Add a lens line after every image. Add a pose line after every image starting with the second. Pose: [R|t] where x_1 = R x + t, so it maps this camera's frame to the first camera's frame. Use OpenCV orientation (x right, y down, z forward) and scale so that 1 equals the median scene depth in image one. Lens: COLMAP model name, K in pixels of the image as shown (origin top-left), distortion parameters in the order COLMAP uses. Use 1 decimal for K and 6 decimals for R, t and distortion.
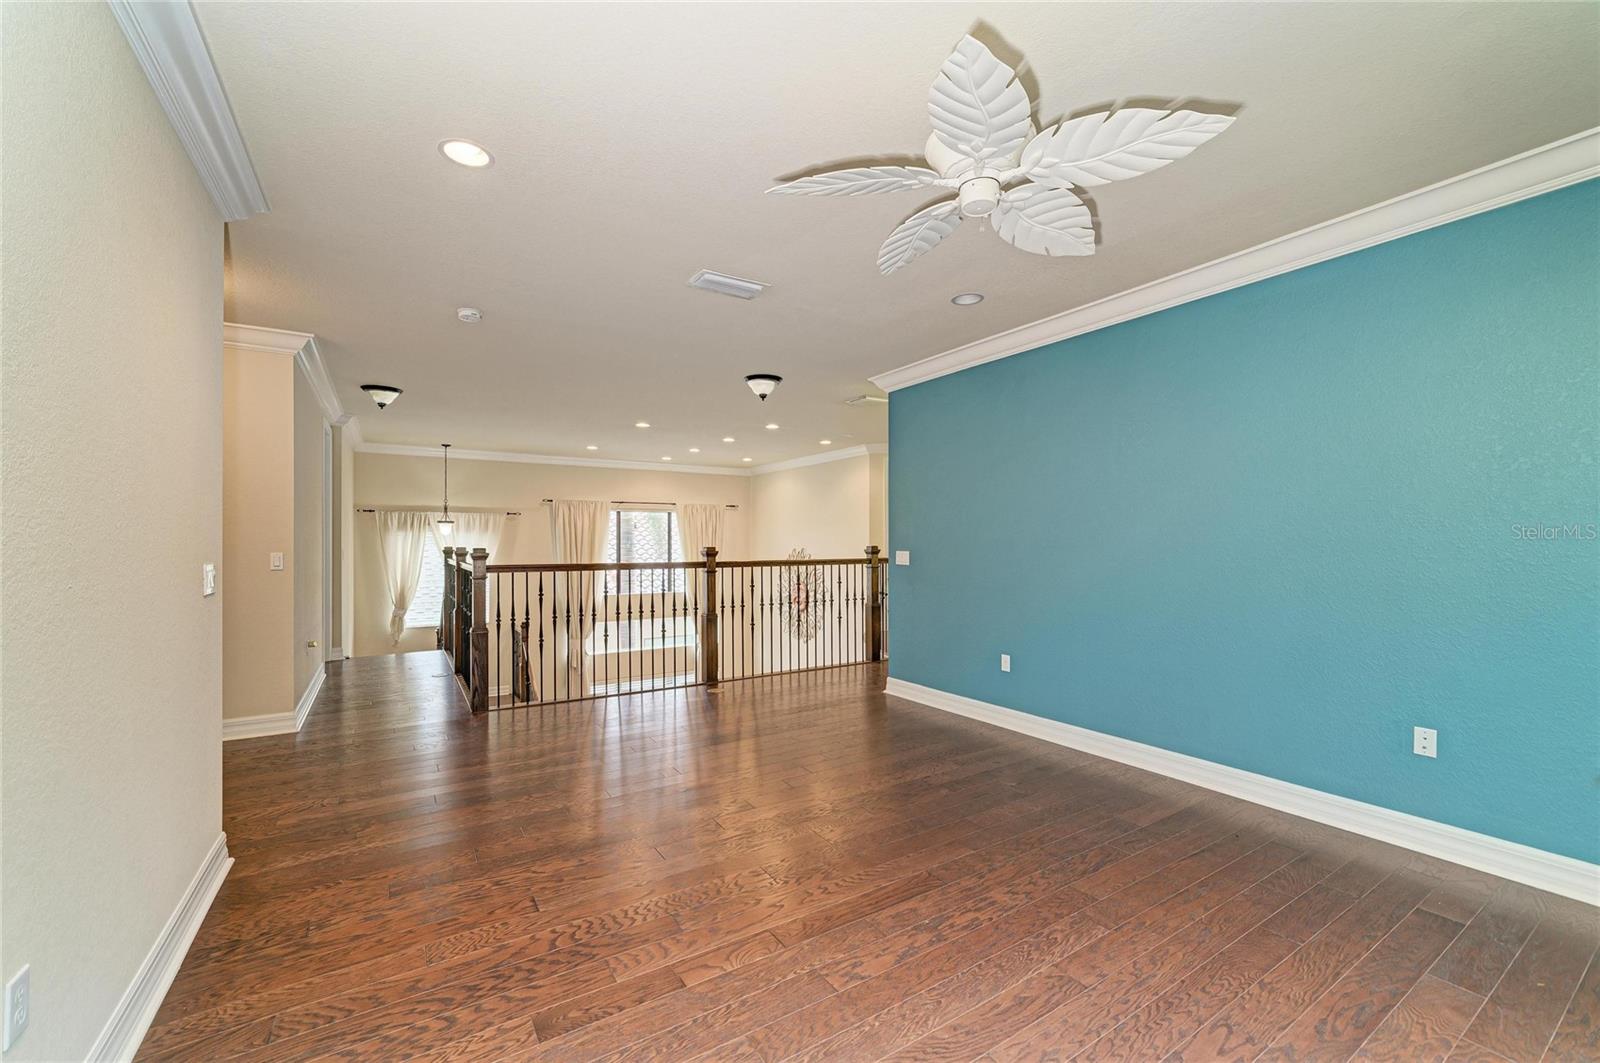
lens RADIAL K [[625.8, 0, 795.7], [0, 625.8, 531.3], [0, 0, 1]] dist [-0.014932, 0.006102]
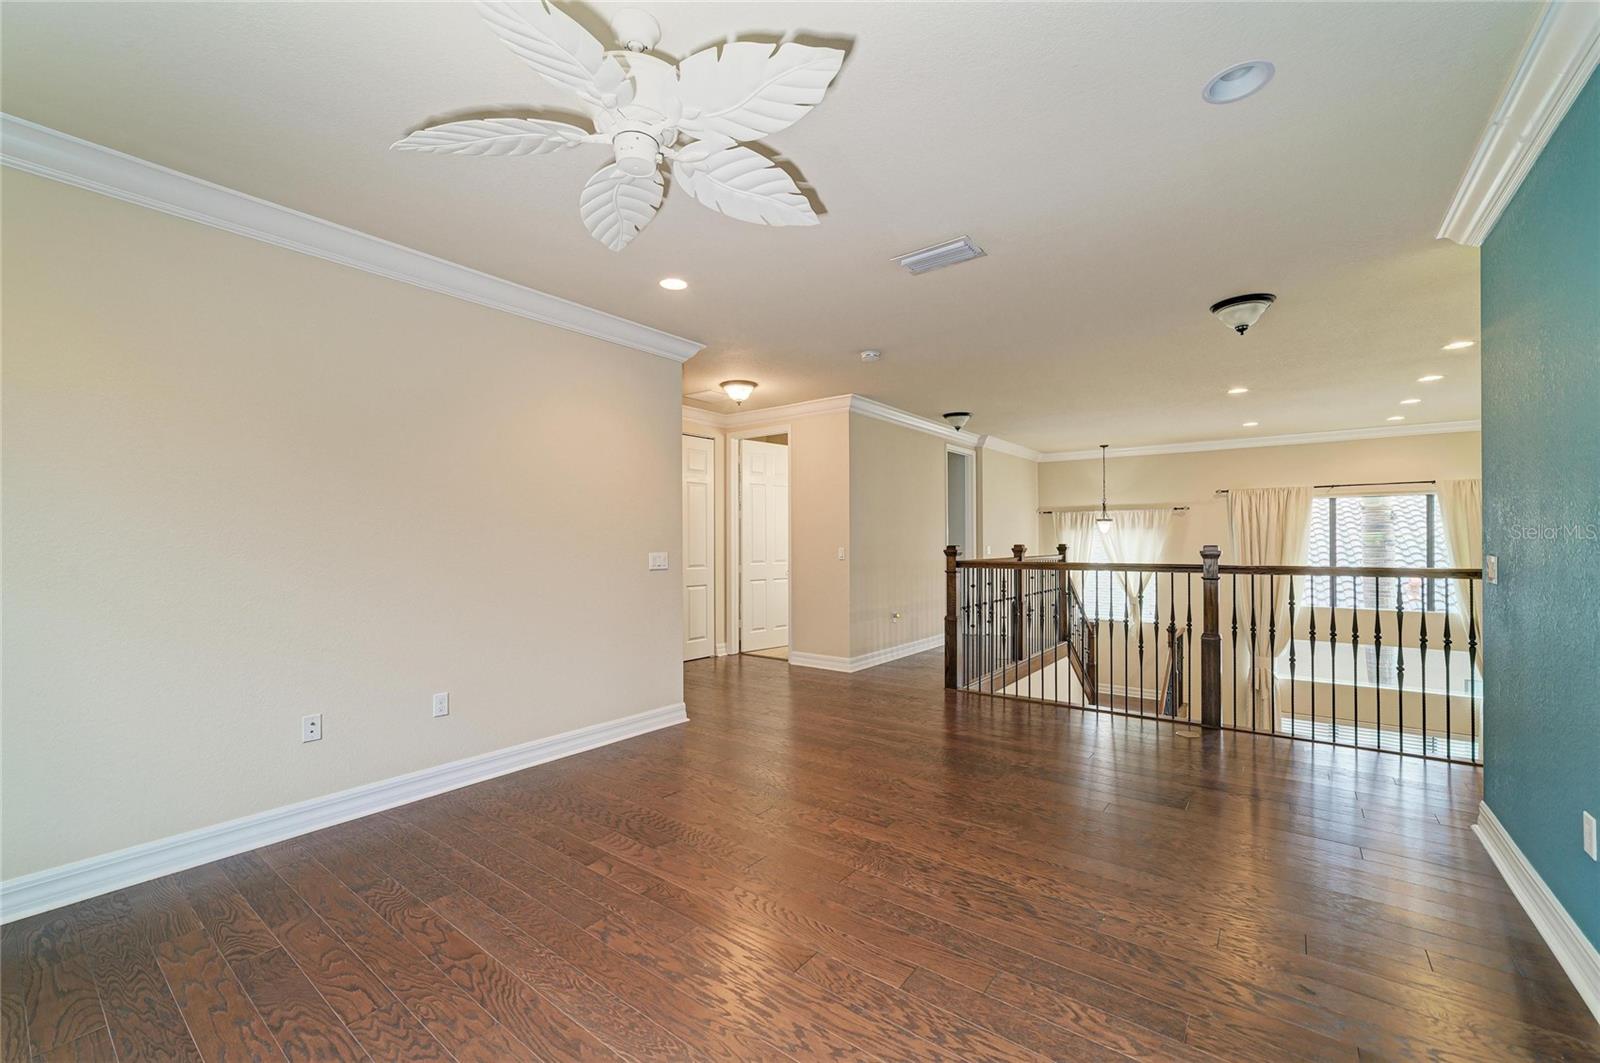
lens RADIAL K [[625.8, 0, 809.2], [0, 625.8, 538.2], [0, 0, 1]] dist [-0.014932, 0.006102]
pose [[0.382199, -0.005108, -0.924066, 0.185710], [0.018457, 0.999827, 0.002107, 0.003164], [0.923896, -0.017861, 0.382227, 0.137677]]
